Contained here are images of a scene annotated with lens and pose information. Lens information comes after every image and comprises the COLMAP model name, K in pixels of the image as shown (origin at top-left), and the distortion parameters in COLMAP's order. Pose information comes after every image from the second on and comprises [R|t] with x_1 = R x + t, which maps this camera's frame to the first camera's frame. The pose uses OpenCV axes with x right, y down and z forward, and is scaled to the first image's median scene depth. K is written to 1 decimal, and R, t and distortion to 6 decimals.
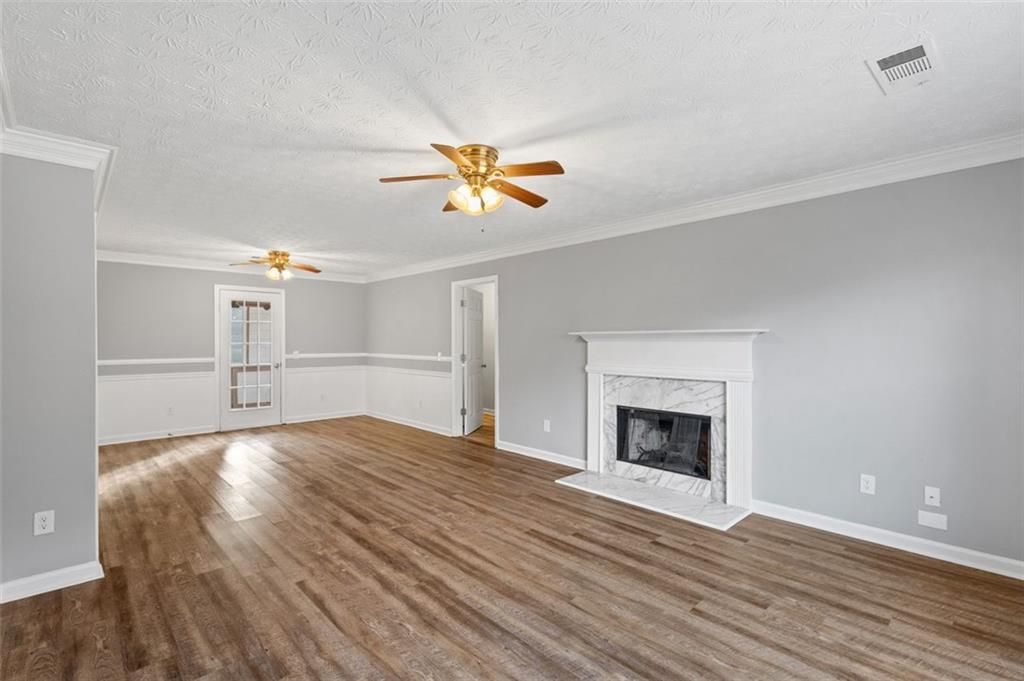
lens RADIAL K [[471.8, 0, 513.7], [0, 471.8, 337.7], [0, 0, 1]] dist [0.013205, -0.000296]
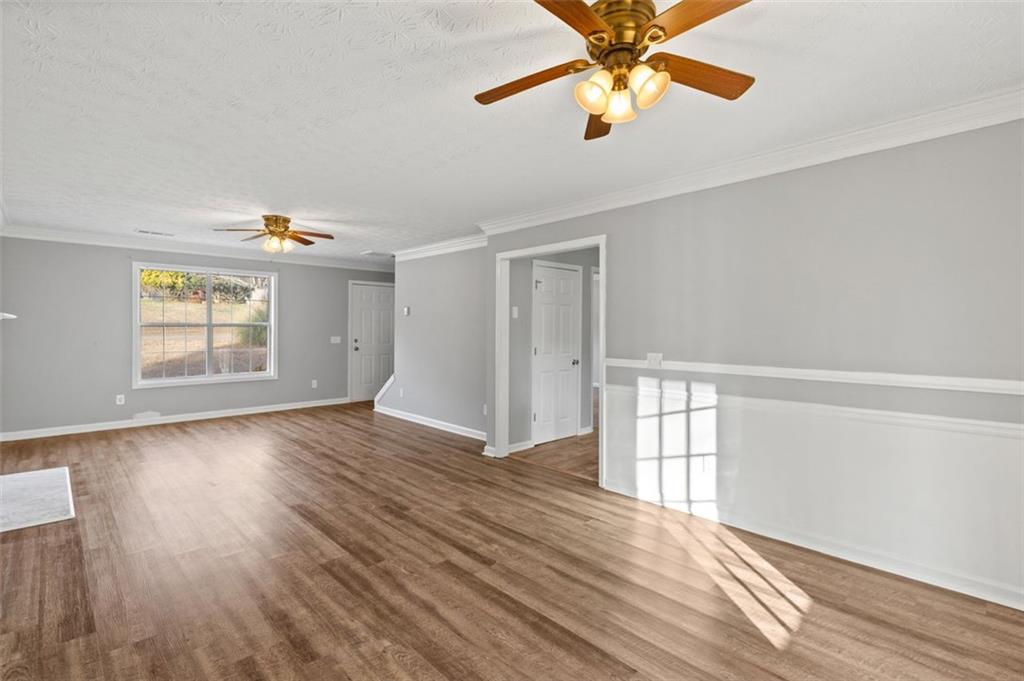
lens RADIAL K [[471.8, 0, 508.4], [0, 471.8, 334.9], [0, 0, 1]] dist [0.013205, -0.000296]
pose [[-0.999960, -0.004970, -0.007496, -0.777879], [-0.005016, 0.999968, 0.006223, 0.018113], [0.007465, 0.006261, -0.999953, 2.334654]]
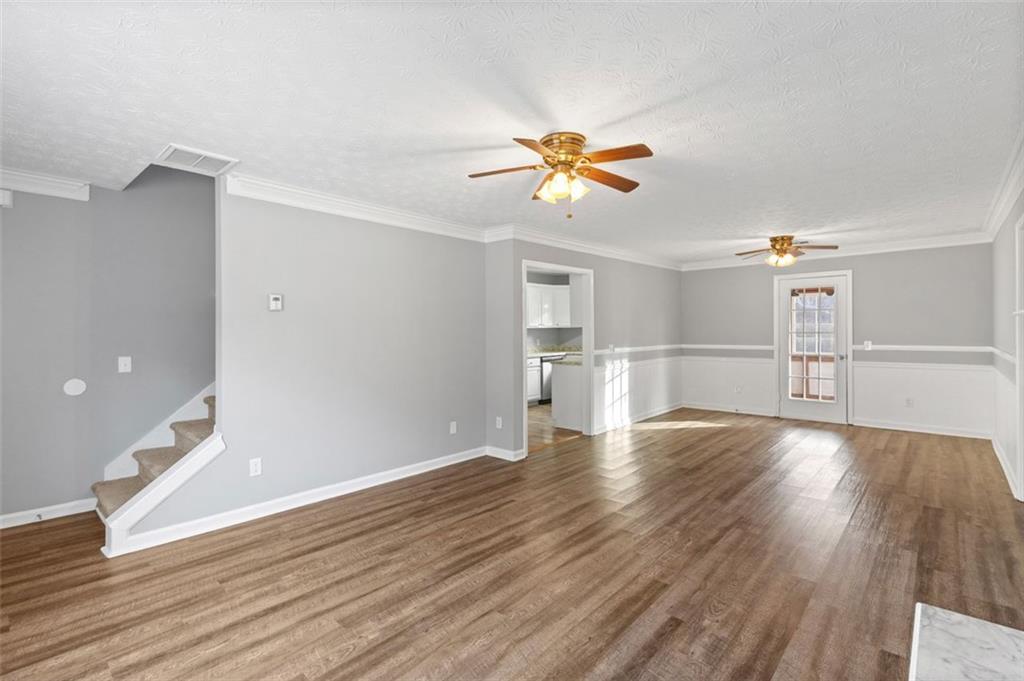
lens RADIAL K [[471.8, 0, 509.5], [0, 471.8, 339.5], [0, 0, 1]] dist [0.013205, -0.000296]
pose [[0.068809, 0.015601, -0.997508, 0.758907], [0.014813, 0.999752, 0.016658, 0.004536], [0.997520, -0.015922, 0.068561, 0.707641]]
